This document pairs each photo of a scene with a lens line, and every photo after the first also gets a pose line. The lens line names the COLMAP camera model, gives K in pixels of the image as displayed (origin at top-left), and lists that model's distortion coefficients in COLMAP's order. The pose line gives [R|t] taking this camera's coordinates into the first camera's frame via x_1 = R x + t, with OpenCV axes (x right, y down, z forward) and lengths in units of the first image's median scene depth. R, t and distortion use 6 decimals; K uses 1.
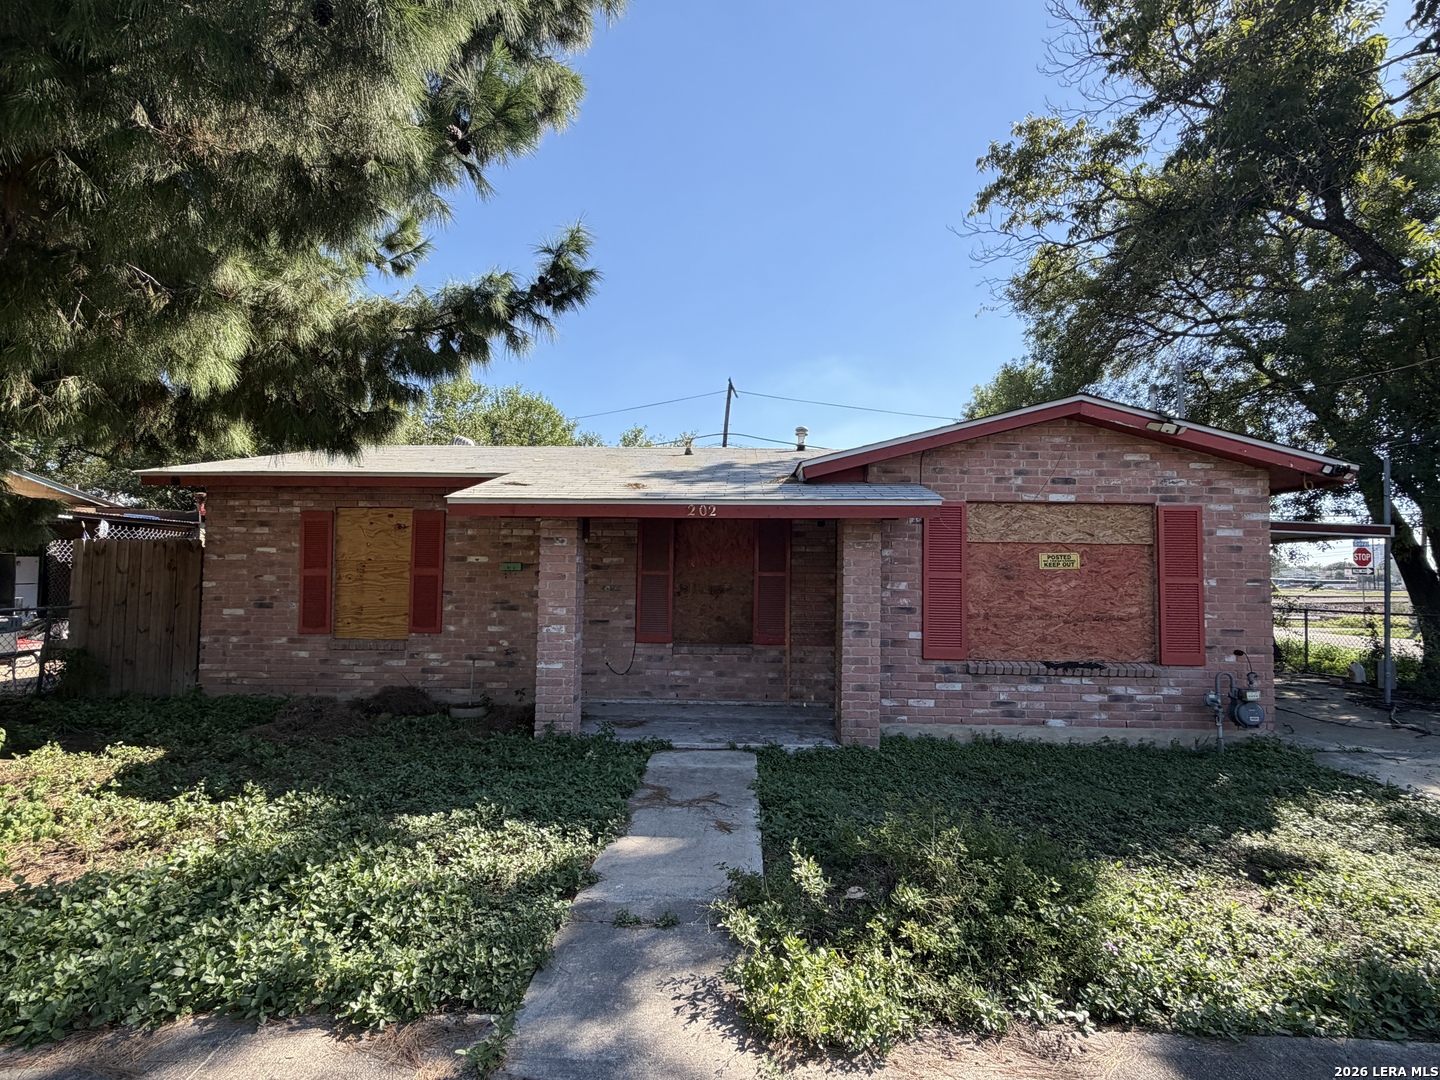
lens RADIAL K [[700.3, 0, 720.9], [0, 700.3, 542.1], [0, 0, 1]] dist [-0.000812, -0.000179]
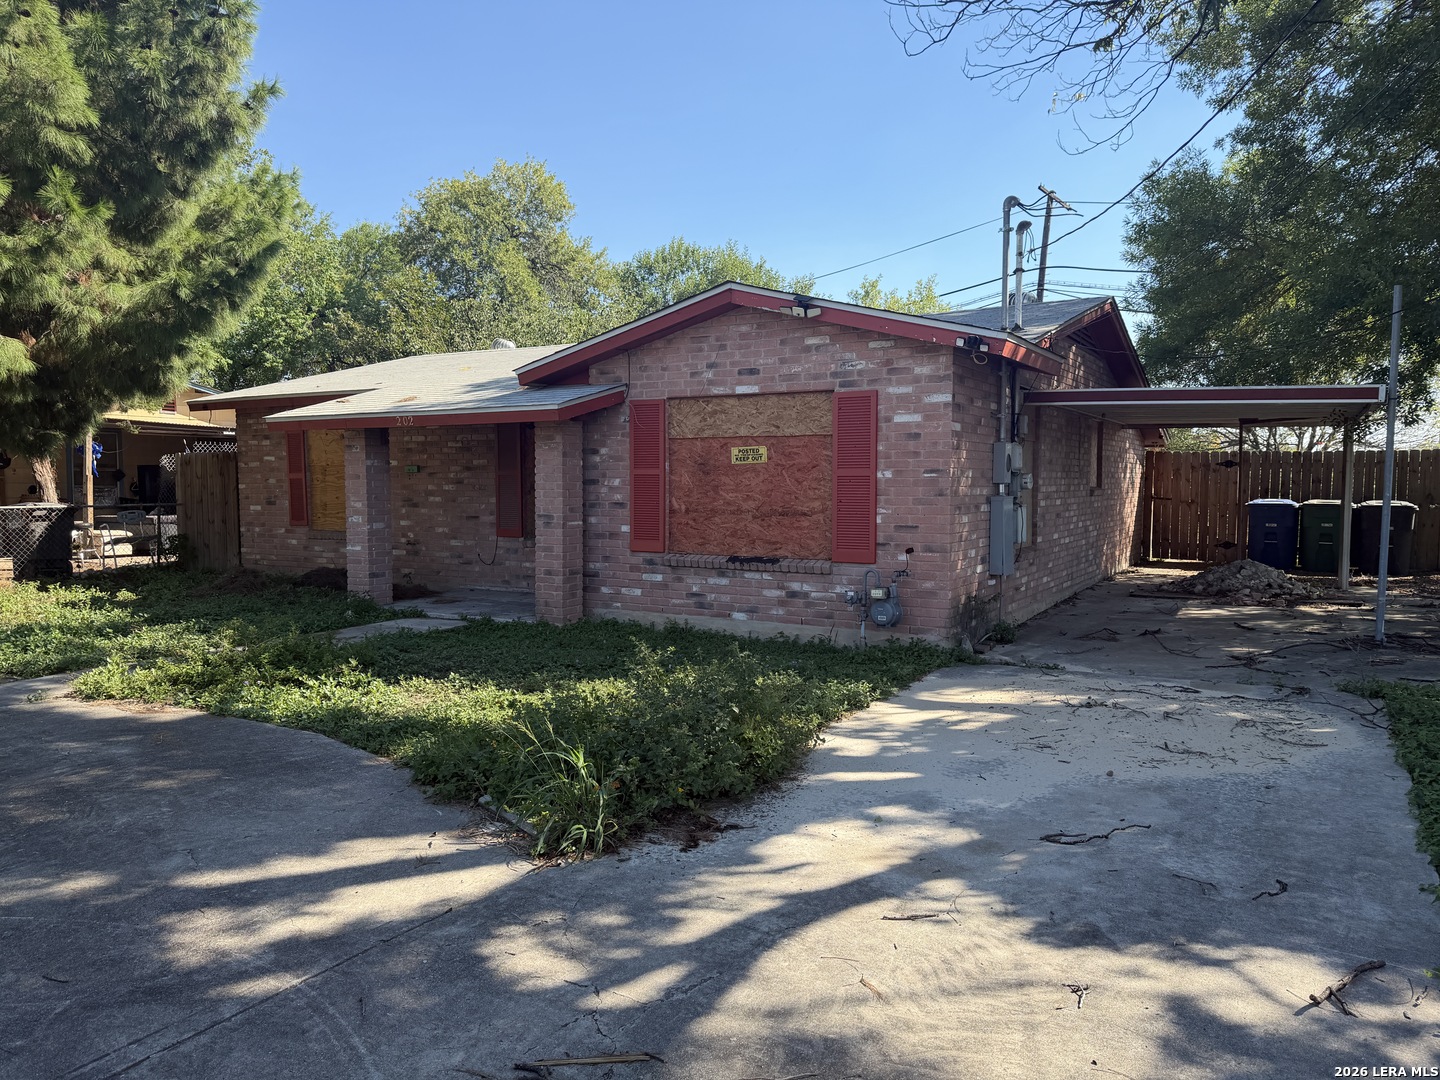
lens RADIAL K [[1026.7, 0, 722.3], [0, 1026.7, 550.2], [0, 0, 1]] dist [0.077121, -0.008920]
pose [[0.872110, 0.020381, -0.488885, 1.162203], [0.038980, 0.993063, 0.110935, -0.001285], [0.487755, -0.115804, 0.865266, -0.278549]]
